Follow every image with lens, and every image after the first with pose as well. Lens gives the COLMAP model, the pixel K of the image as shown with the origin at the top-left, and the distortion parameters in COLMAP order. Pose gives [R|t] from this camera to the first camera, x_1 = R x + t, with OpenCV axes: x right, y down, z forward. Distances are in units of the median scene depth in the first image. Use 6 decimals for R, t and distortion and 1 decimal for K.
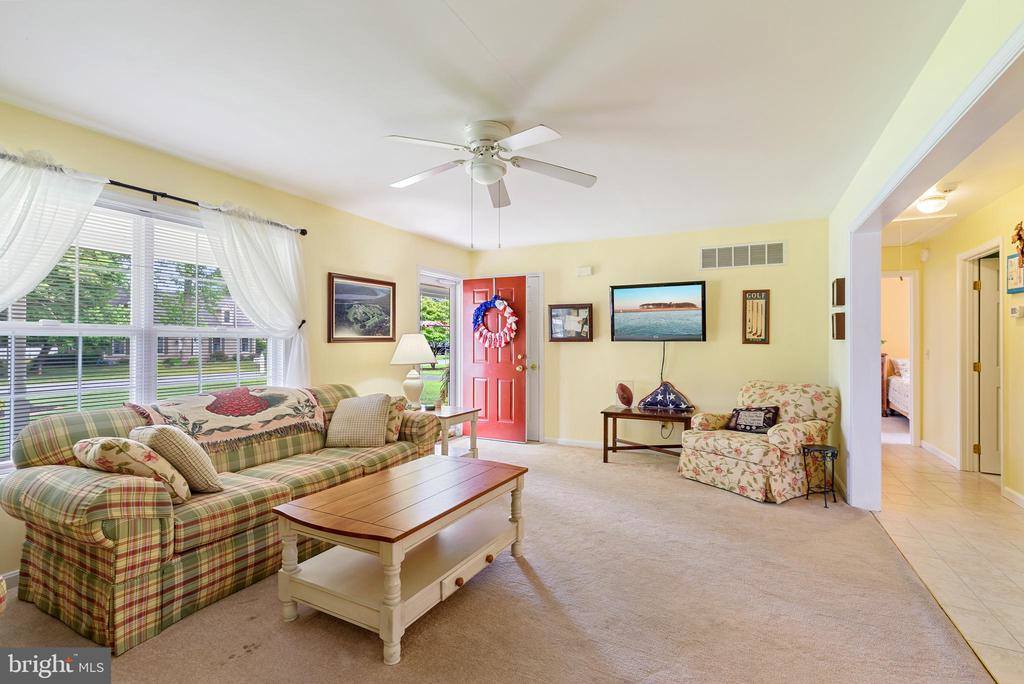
lens RADIAL K [[472.5, 0, 512.7], [0, 472.5, 336.4], [0, 0, 1]] dist [0.000602, 0.000292]
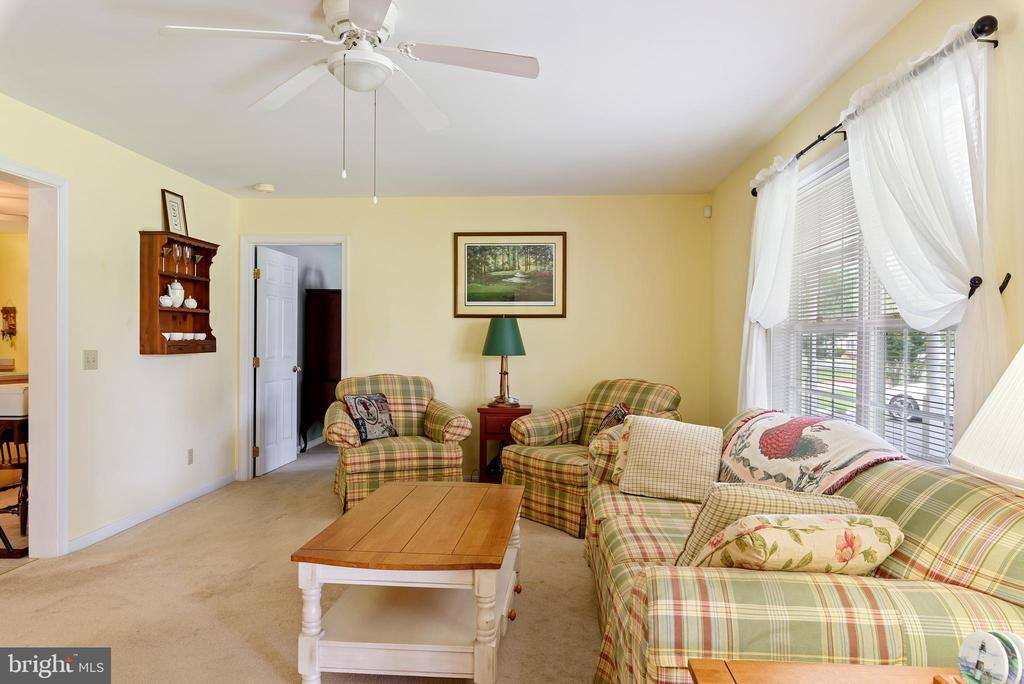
lens RADIAL K [[649.4, 0, 512.0], [0, 649.4, 343.6], [0, 0, 1]] dist [0.001969, 0.004624]
pose [[-0.922017, -0.002200, -0.387143, 0.080981], [-0.000798, 0.999993, -0.003782, 0.019313], [0.387148, -0.003178, -0.922012, 1.572744]]
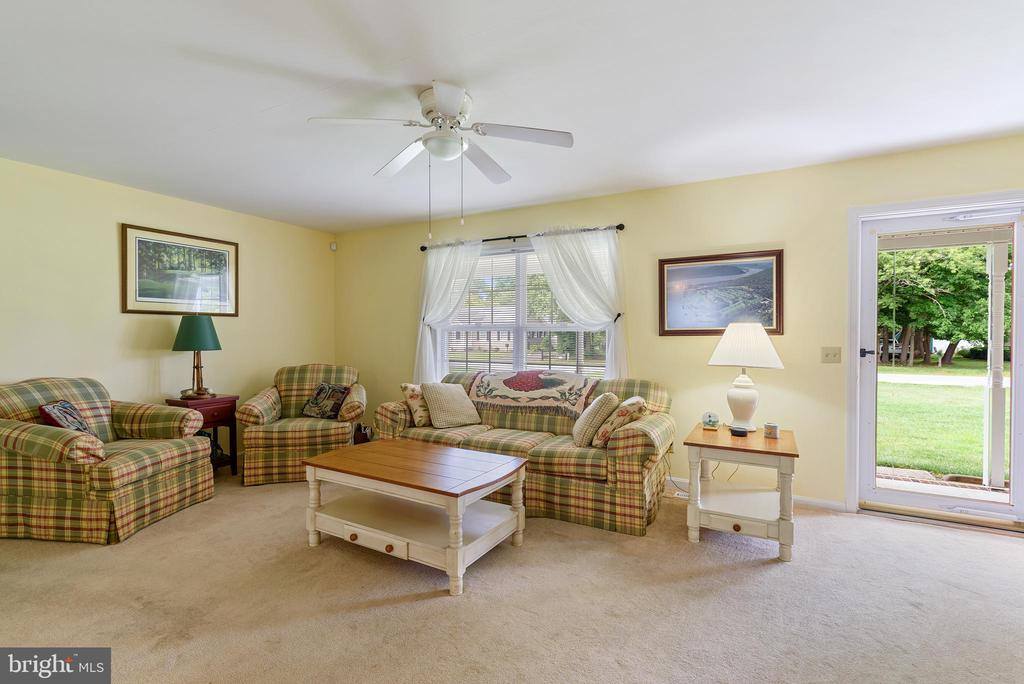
lens RADIAL K [[472.5, 0, 511.5], [0, 472.5, 340.2], [0, 0, 1]] dist [0.000602, 0.000292]
pose [[-0.034935, 0.011637, -0.999322, 0.702590], [0.011338, 0.999872, 0.011247, 0.010909], [0.999325, -0.010937, -0.035062, 0.959062]]
